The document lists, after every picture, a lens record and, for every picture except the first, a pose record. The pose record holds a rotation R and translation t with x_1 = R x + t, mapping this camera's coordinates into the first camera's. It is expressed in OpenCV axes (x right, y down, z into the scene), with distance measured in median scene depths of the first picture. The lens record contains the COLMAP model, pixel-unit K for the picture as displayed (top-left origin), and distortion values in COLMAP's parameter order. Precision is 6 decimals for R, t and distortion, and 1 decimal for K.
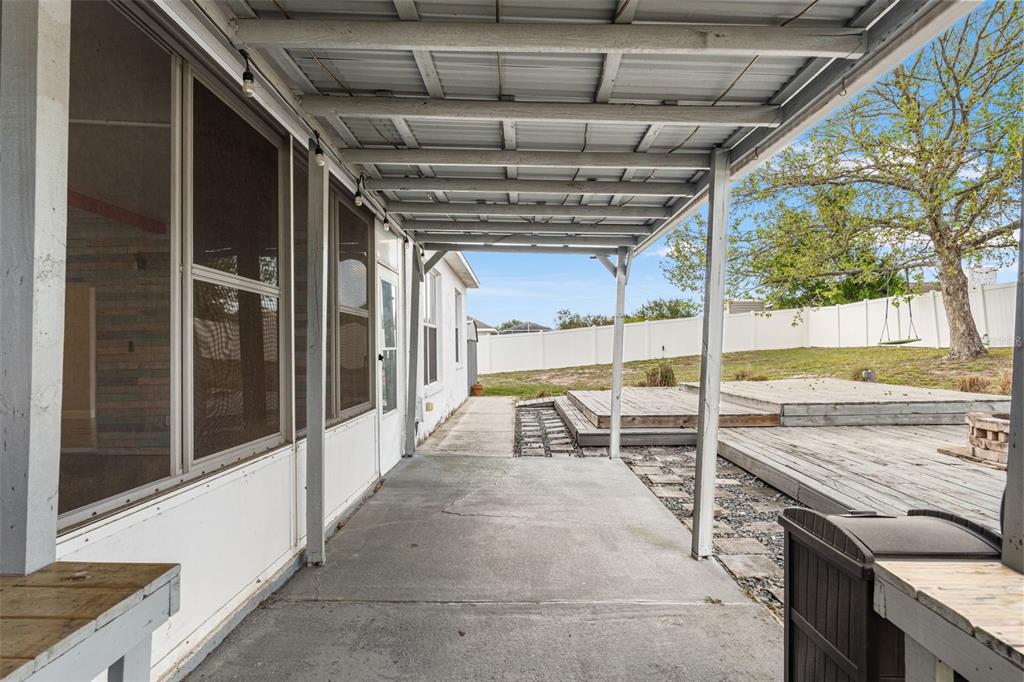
lens RADIAL K [[552.9, 0, 512.0], [0, 552.9, 341.0], [0, 0, 1]] dist [-0.000296, -0.000231]
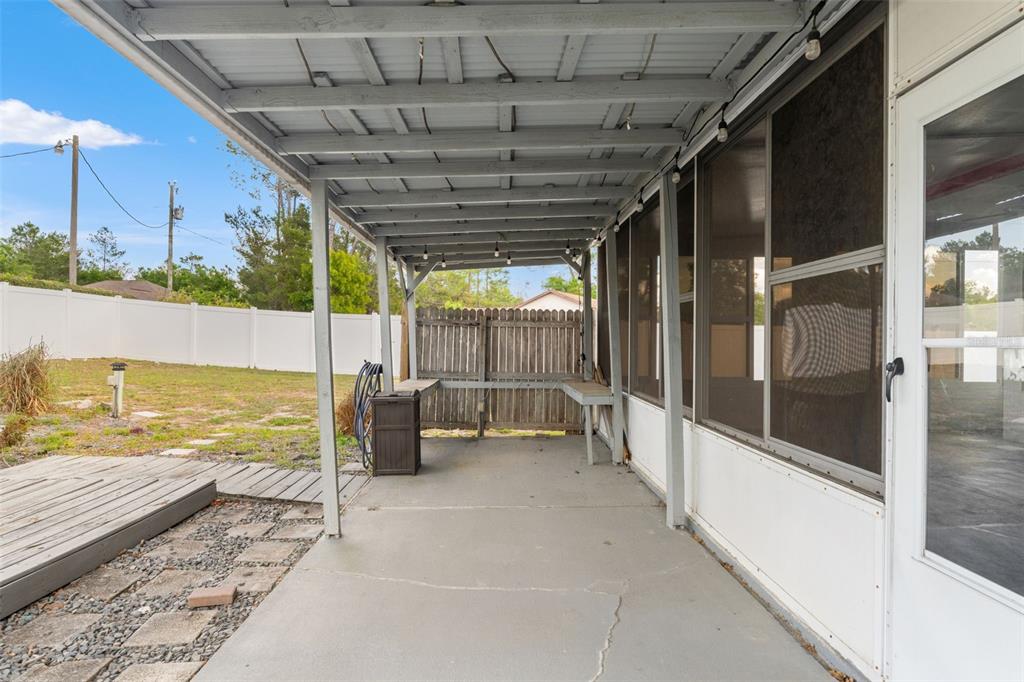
lens RADIAL K [[552.9, 0, 512.0], [0, 552.9, 341.0], [0, 0, 1]] dist [-0.000296, -0.000231]
pose [[-0.999211, 0.003177, -0.039587, 0.009156], [0.003924, 0.999816, -0.018802, 0.008221], [0.039520, -0.018943, -0.999039, 0.616580]]
